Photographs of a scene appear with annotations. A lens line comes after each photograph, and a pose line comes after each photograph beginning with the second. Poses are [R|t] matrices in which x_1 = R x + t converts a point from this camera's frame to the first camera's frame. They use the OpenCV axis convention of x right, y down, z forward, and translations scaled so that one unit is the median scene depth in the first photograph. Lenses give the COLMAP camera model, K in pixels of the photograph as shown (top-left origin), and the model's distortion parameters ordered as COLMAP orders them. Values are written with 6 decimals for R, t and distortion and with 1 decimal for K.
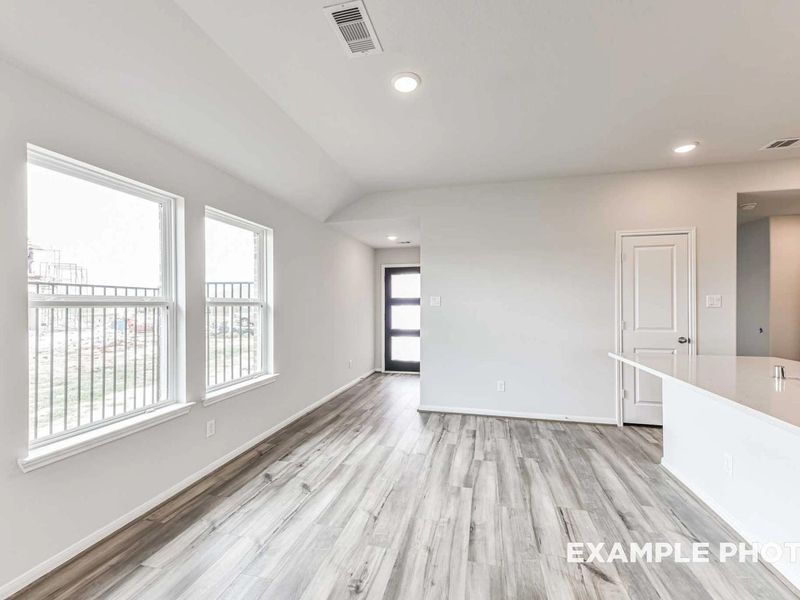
lens RADIAL K [[352.9, 0, 400.2], [0, 352.9, 304.6], [0, 0, 1]] dist [0.008306, -0.000368]
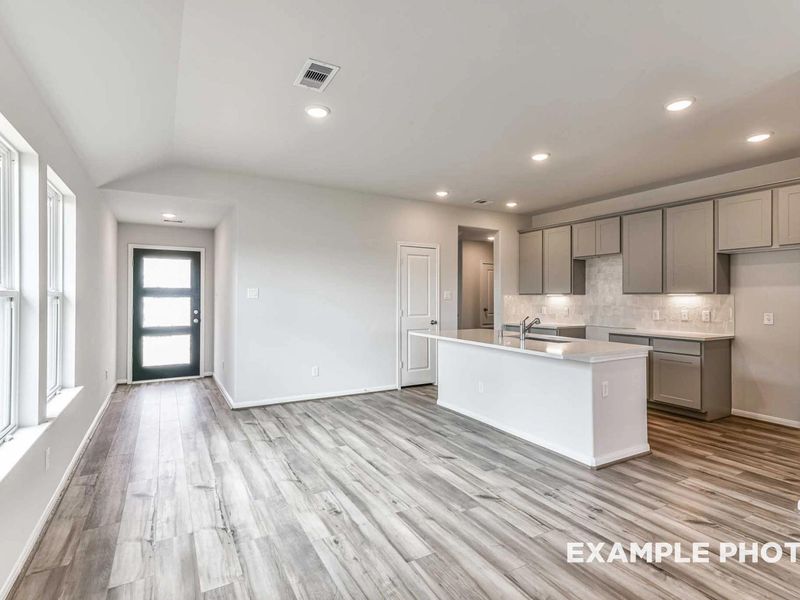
lens RADIAL K [[411.3, 0, 399.7], [0, 411.3, 297.8], [0, 0, 1]] dist [0.018848, 0.001333]
pose [[0.729146, 0.003555, 0.684349, -0.490843], [-0.006181, 0.999980, 0.001391, -0.001069], [-0.684331, -0.005244, 0.729153, -0.136608]]
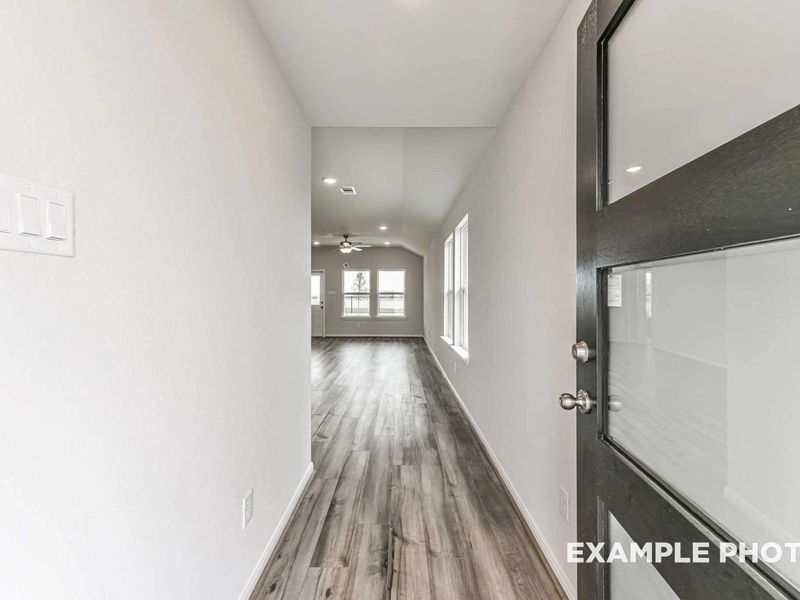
lens RADIAL K [[352.9, 0, 406.0], [0, 352.9, 301.0], [0, 0, 1]] dist [0.008306, -0.000368]
pose [[-0.969071, 0.002502, -0.246771, 0.059236], [0.000131, 0.999954, 0.009626, 0.029744], [0.246783, 0.009296, -0.969026, 2.037159]]
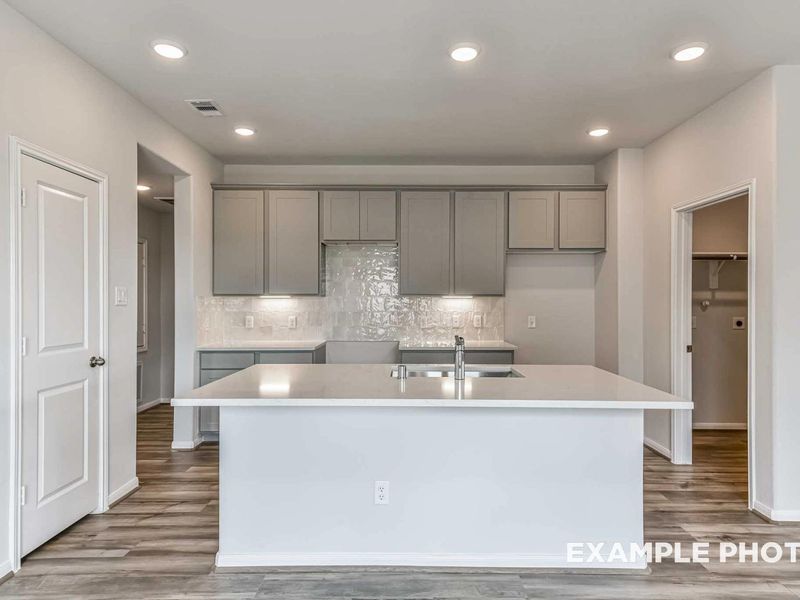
lens RADIAL K [[484.7, 0, 407.2], [0, 484.7, 304.2], [0, 0, 1]] dist [0.024123, -0.001020]
pose [[-0.236149, -0.005137, 0.971703, -0.125217], [-0.003567, 0.999984, 0.004419, -0.001698], [-0.971710, -0.002422, -0.236164, 0.759399]]
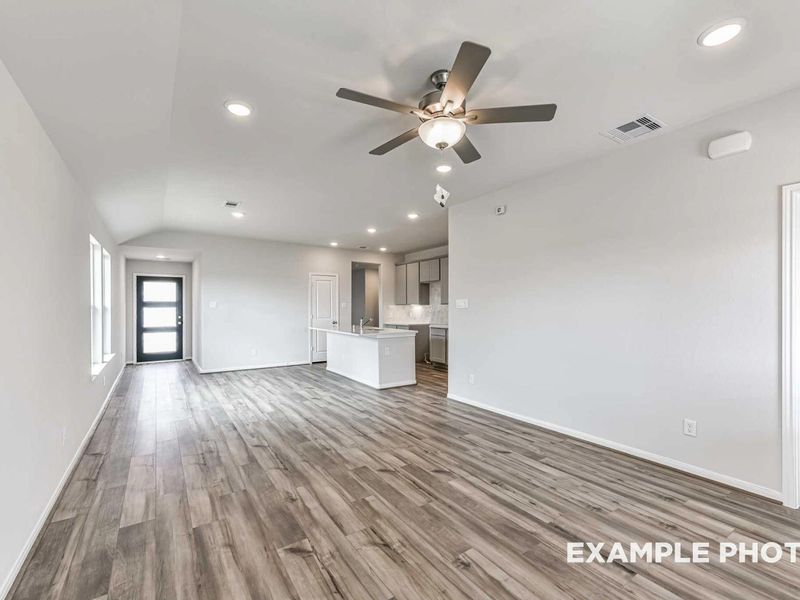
lens RADIAL K [[352.9, 0, 397.8], [0, 352.9, 310.8], [0, 0, 1]] dist [0.008306, -0.000368]
pose [[0.673698, -0.007635, 0.738967, -0.683877], [-0.000730, 0.999939, 0.010997, -0.000875], [-0.739006, -0.007948, 0.673652, -0.938288]]
